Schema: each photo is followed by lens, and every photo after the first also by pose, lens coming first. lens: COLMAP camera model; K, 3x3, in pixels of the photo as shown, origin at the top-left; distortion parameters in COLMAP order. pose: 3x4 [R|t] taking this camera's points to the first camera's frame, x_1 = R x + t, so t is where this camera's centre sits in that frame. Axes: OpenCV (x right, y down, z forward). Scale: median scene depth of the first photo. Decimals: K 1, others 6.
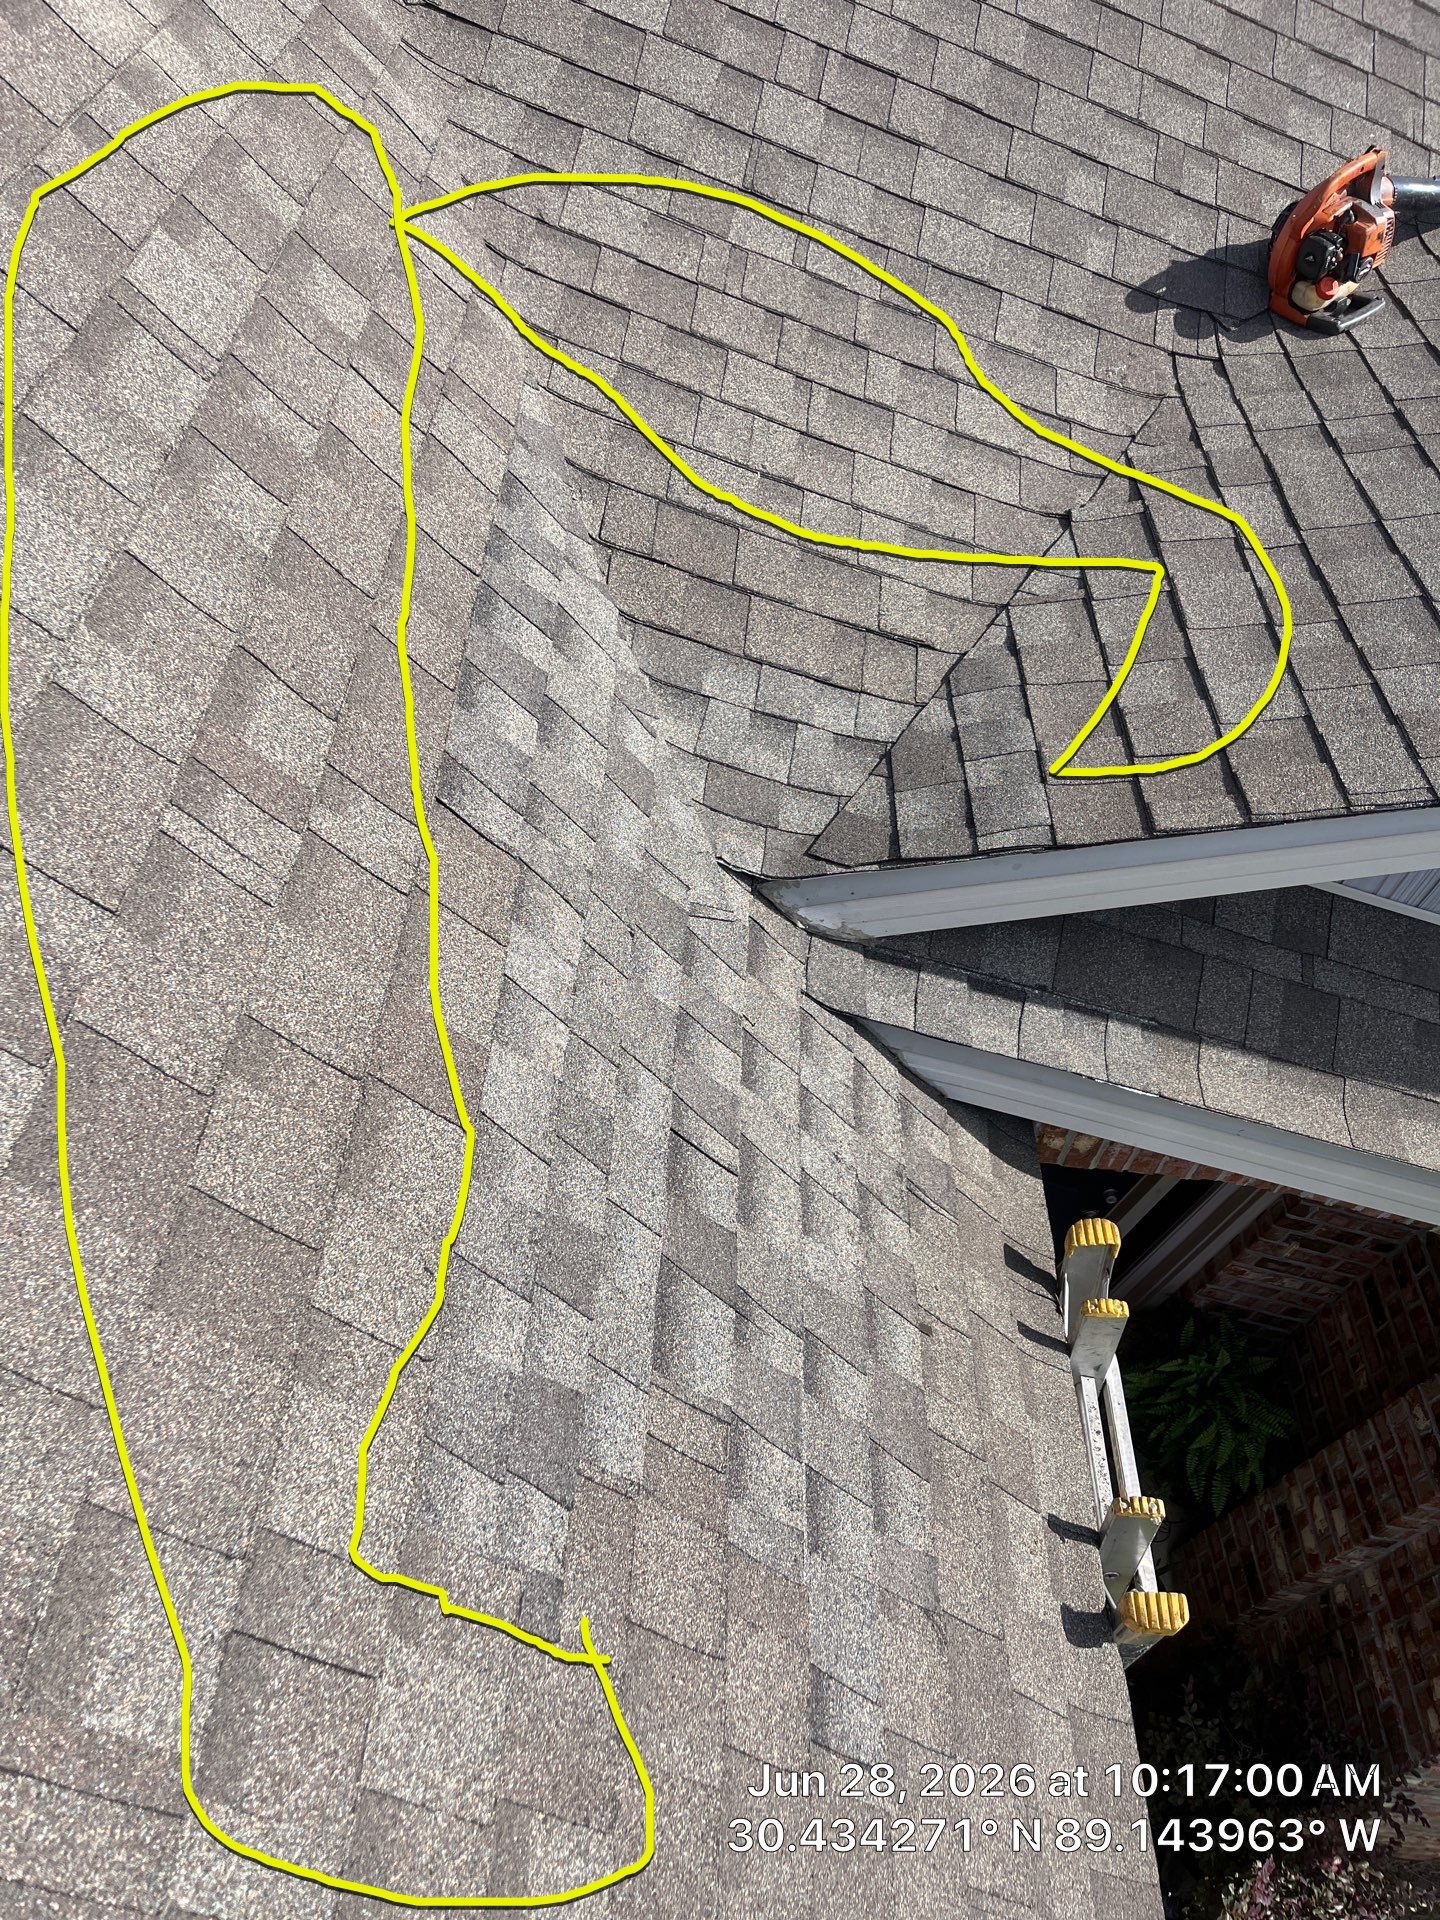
lens RADIAL K [[1478.7, 0, 718.6], [0, 1478.7, 993.5], [0, 0, 1]] dist [0.034021, -0.003423]
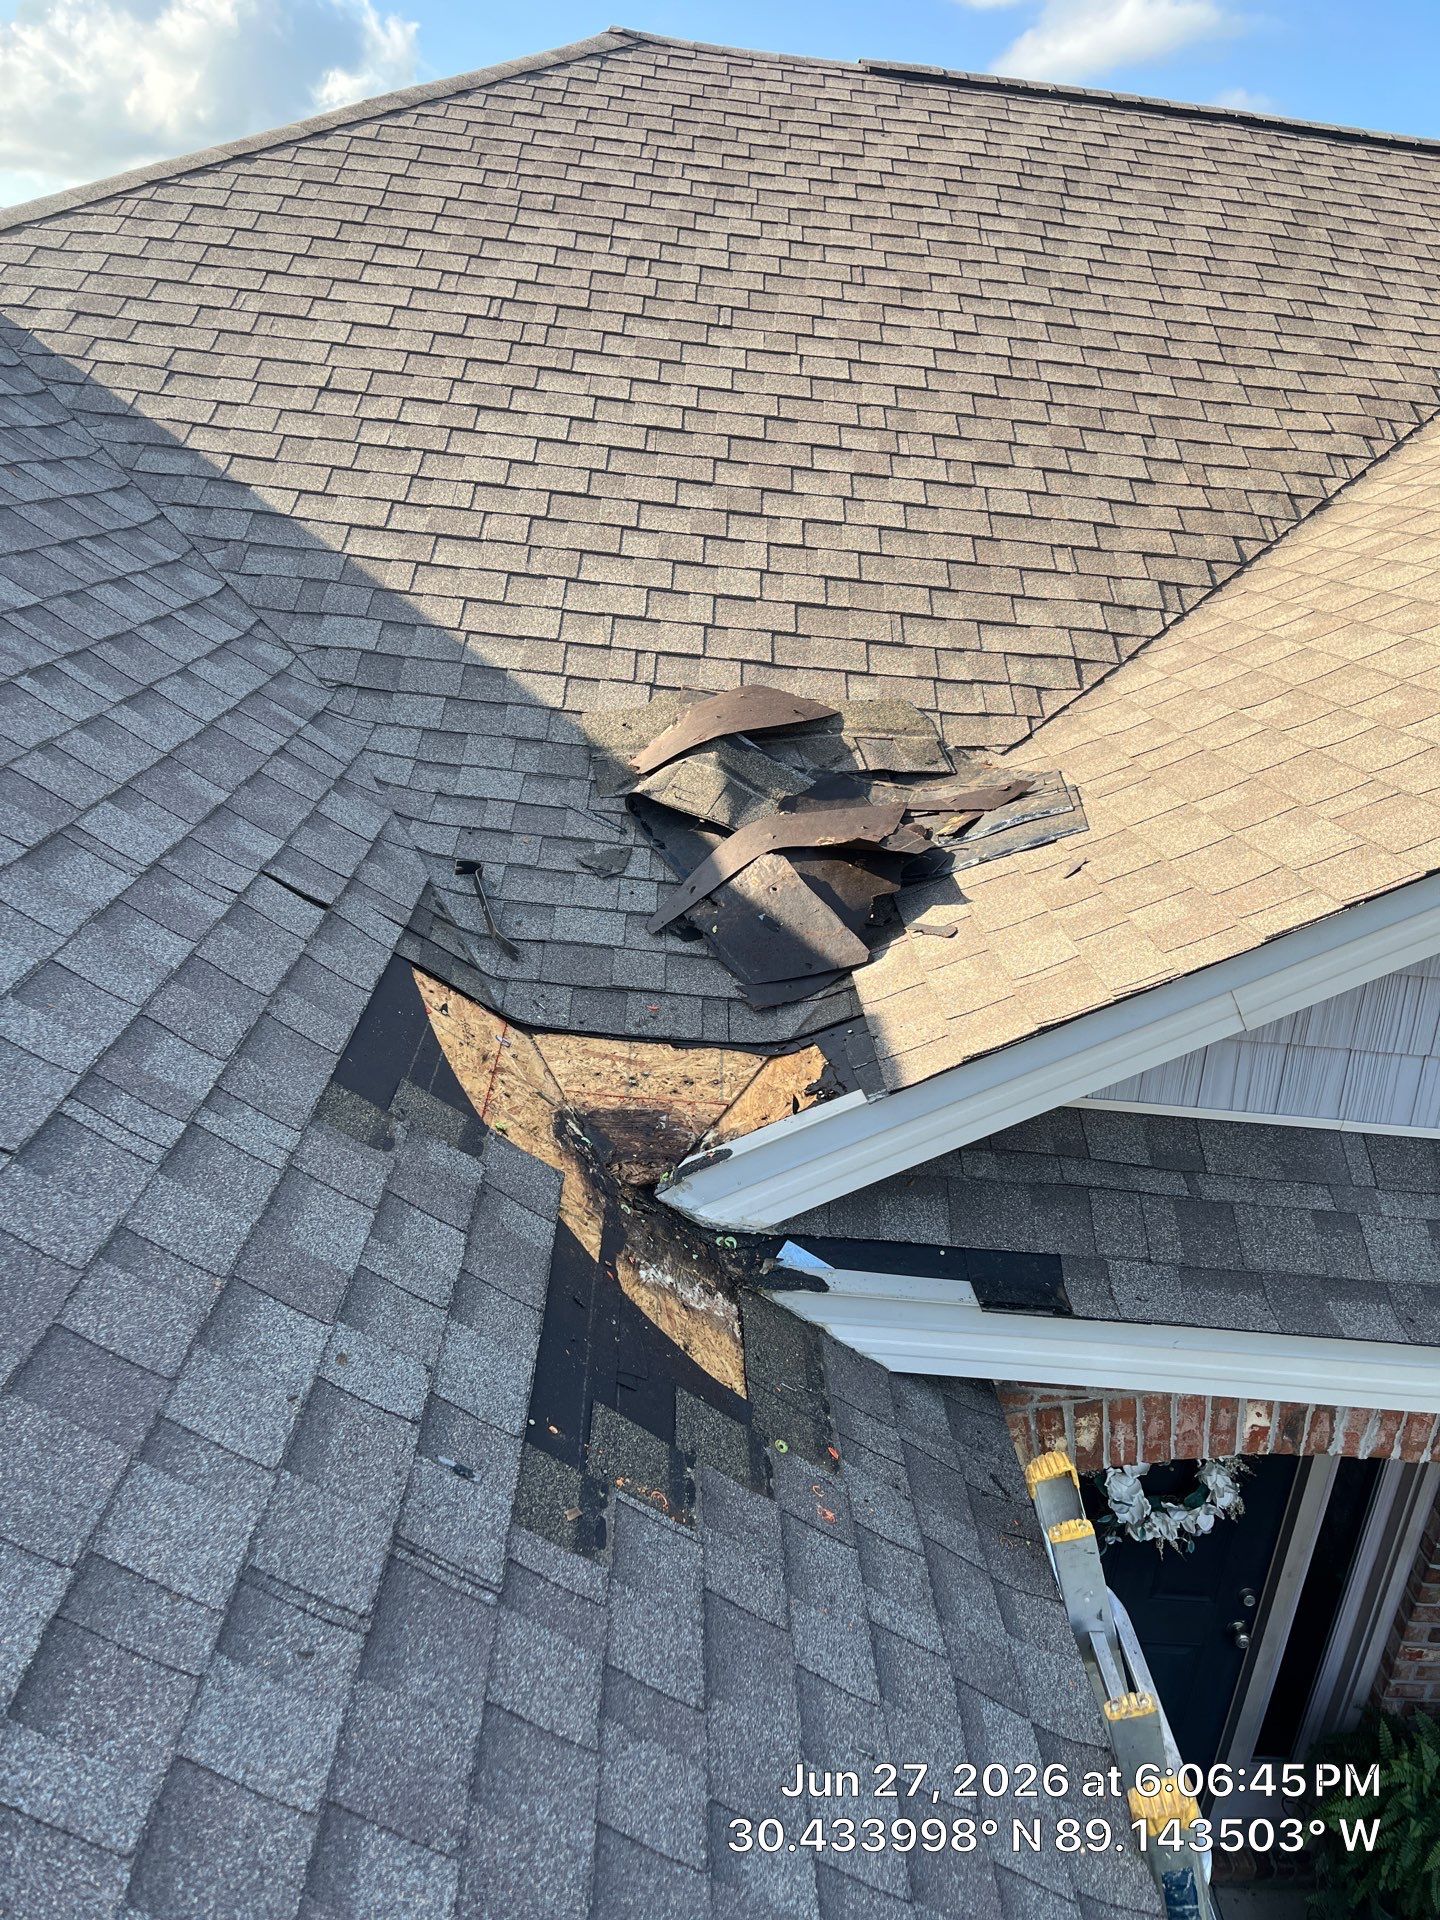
lens RADIAL K [[1452.9, 0, 720.0], [0, 1452.9, 960.0], [0, 0, 1]] dist [0.100903, -0.152294]
pose [[0.970996, -0.236951, -0.031936, 0.138273], [0.200631, 0.880147, -0.430219, 0.234299], [0.130050, 0.411334, 0.902159, -0.079227]]
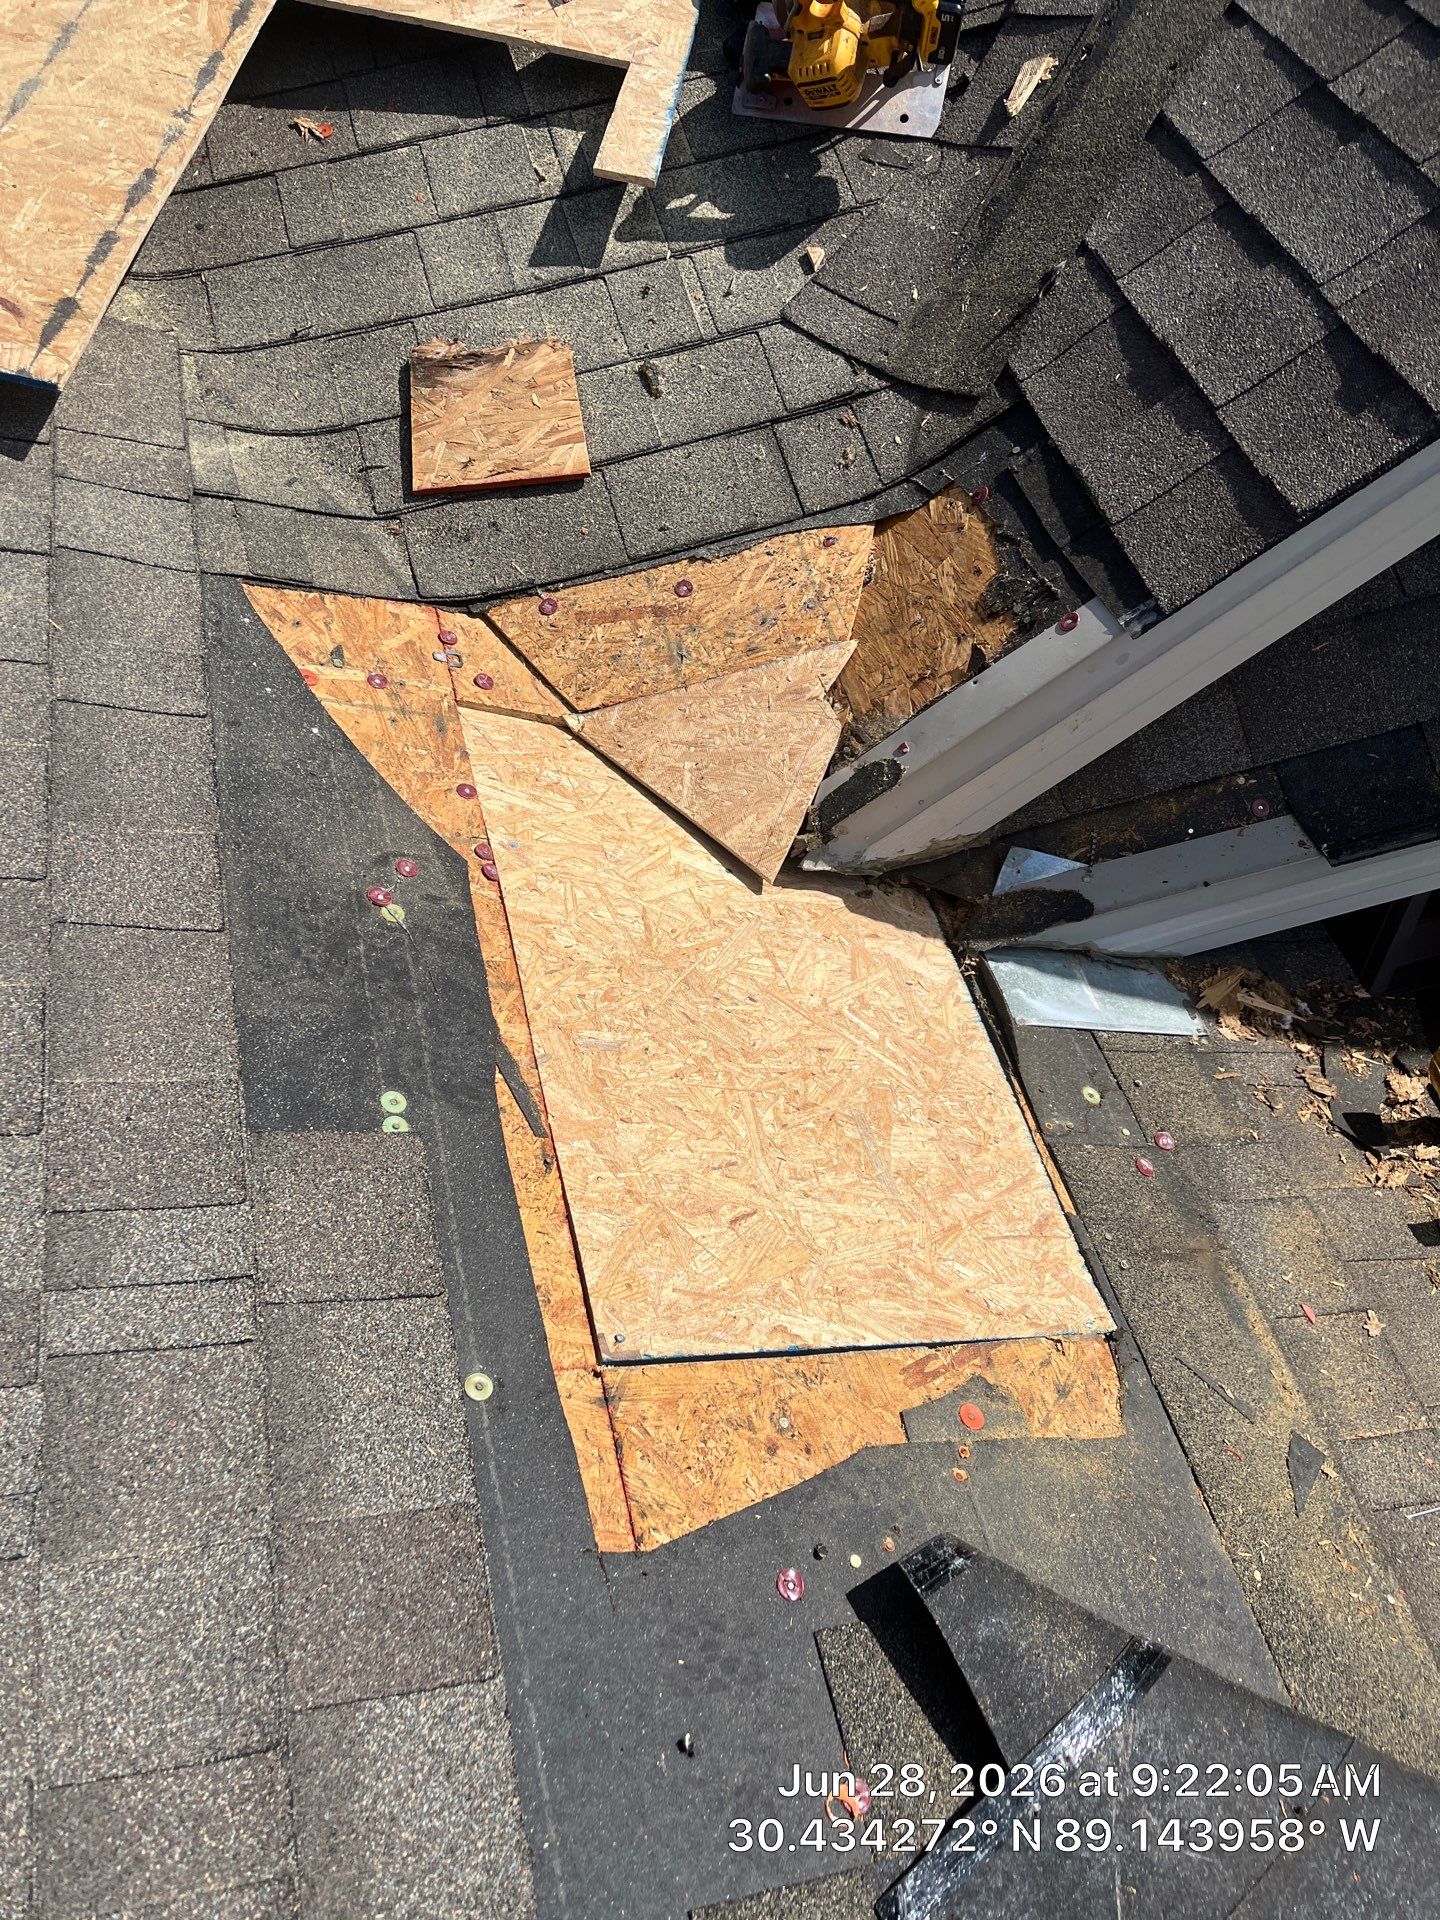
lens RADIAL K [[1489.8, 0, 726.7], [0, 1489.8, 996.7], [0, 0, 1]] dist [0.078787, -0.104048]
pose [[0.866909, -0.454597, -0.204478, 0.103229], [0.483599, 0.866471, 0.123932, -0.108482], [0.120835, -0.206323, 0.970994, 0.258512]]
